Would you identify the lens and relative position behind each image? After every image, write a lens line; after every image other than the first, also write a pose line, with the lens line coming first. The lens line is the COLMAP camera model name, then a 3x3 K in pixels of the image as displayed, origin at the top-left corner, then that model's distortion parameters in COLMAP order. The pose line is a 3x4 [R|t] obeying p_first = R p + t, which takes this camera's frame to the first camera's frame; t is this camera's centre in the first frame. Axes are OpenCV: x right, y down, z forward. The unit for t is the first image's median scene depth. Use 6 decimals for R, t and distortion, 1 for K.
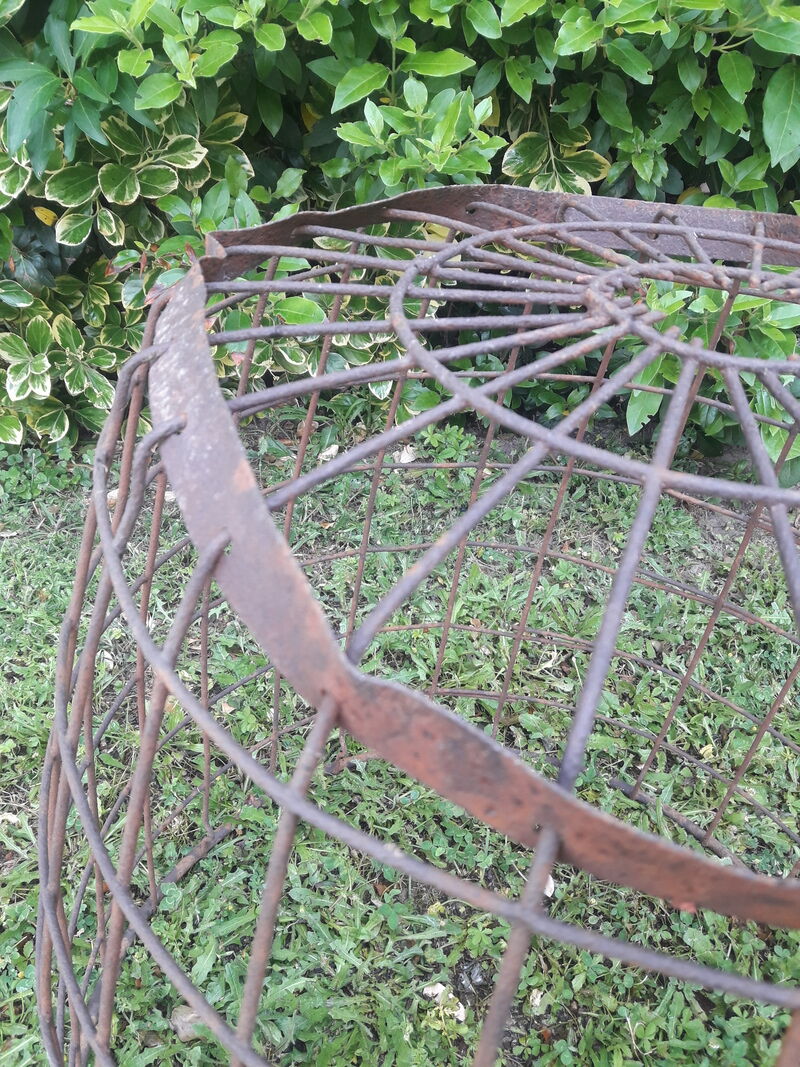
lens RADIAL K [[874.1, 0, 395.4], [0, 874.1, 531.2], [0, 0, 1]] dist [0.054538, -0.120522]
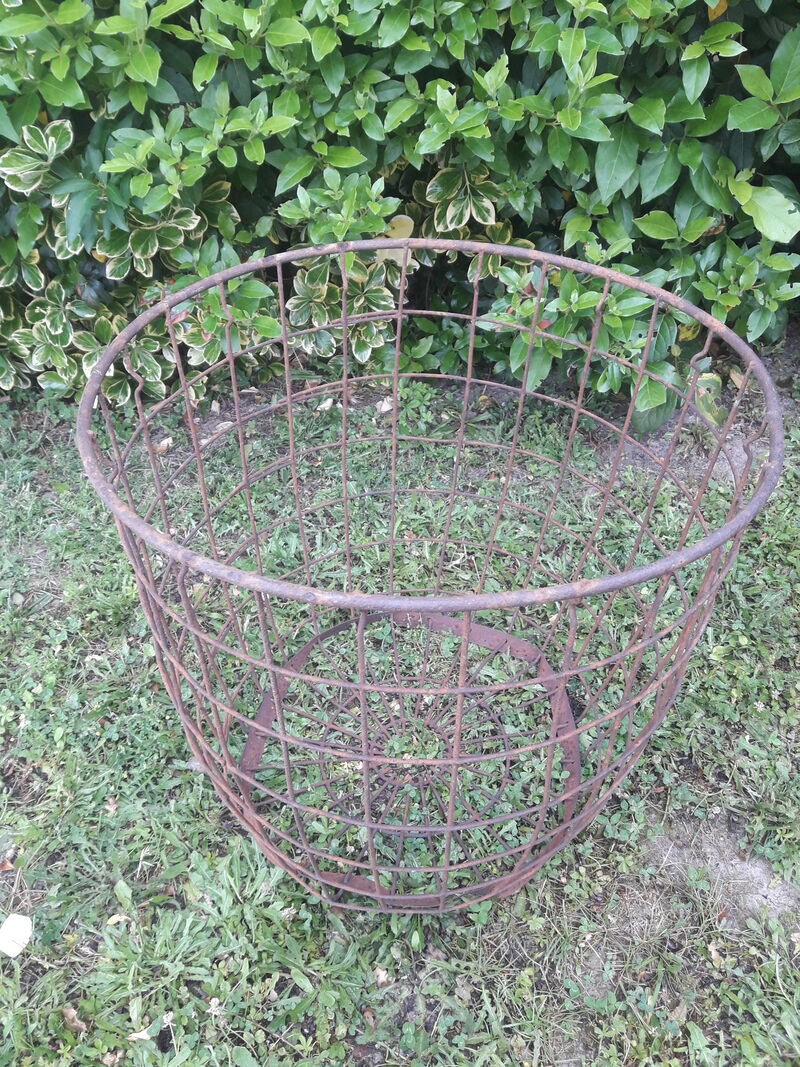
lens RADIAL K [[878.6, 0, 397.3], [0, 878.6, 530.6], [0, 0, 1]] dist [0.124698, -0.295166]
pose [[0.994414, -0.012596, -0.104797, 0.235169], [0.023256, 0.994602, 0.101129, -0.047916], [0.102957, -0.103001, 0.989338, -0.441525]]
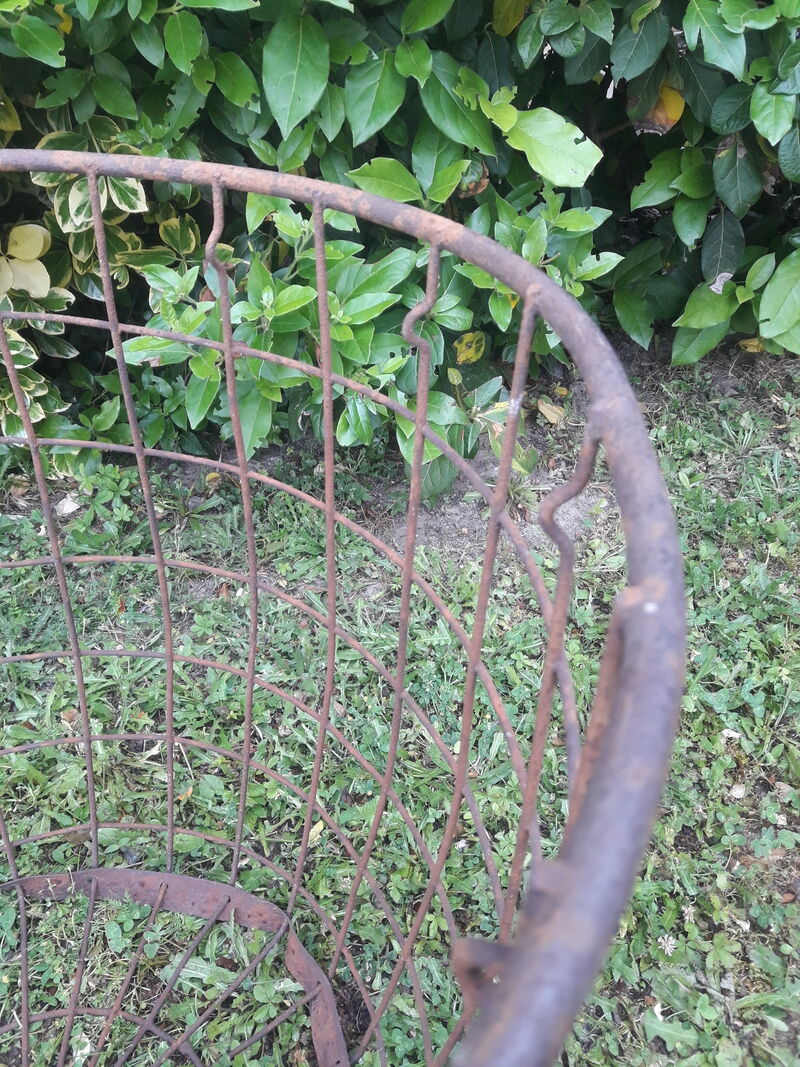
lens RADIAL K [[887.2, 0, 400.0], [0, 887.2, 533.5], [0, 0, 1]] dist [0.122505, -0.263908]
pose [[0.984911, -0.159622, 0.066870, 0.395700], [0.157759, 0.986949, 0.032306, -0.048853], [-0.071154, -0.021269, 0.997239, 0.110162]]
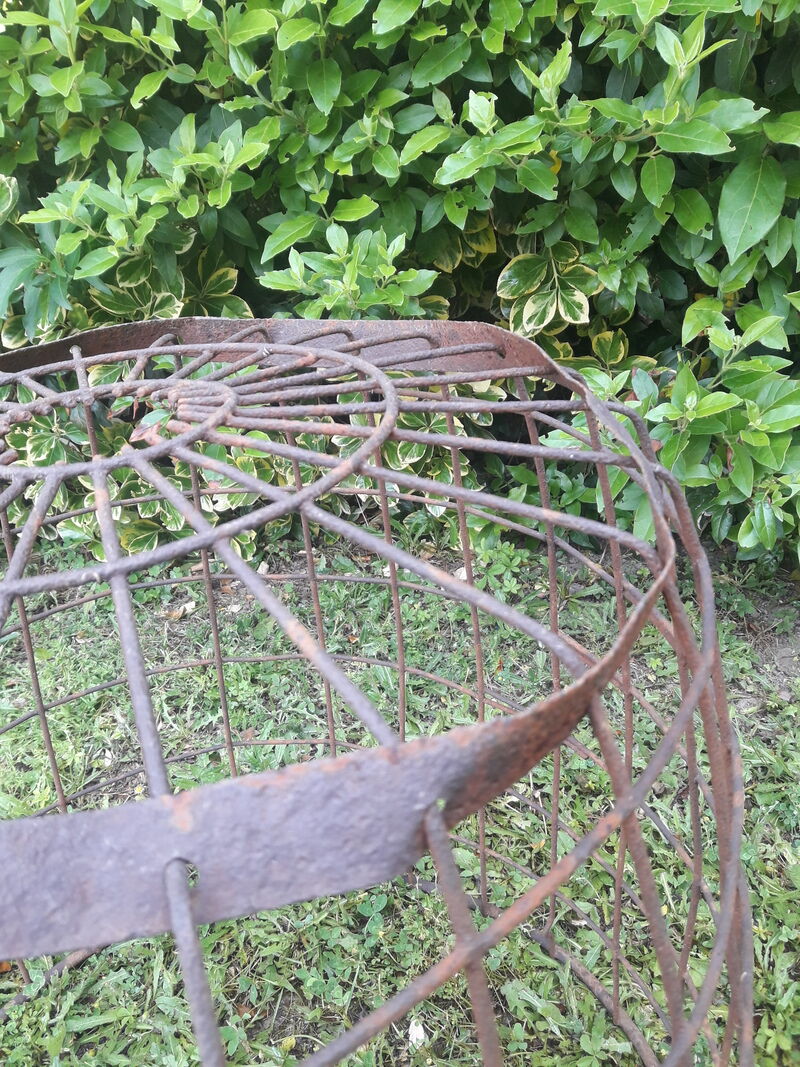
lens RADIAL K [[878.6, 0, 397.3], [0, 878.6, 530.6], [0, 0, 1]] dist [0.124698, -0.295166]
pose [[0.950719, -0.009260, -0.309914, 0.359008], [-0.031682, 0.991421, -0.126811, -0.005217], [0.308430, 0.130380, 0.942270, 0.037686]]
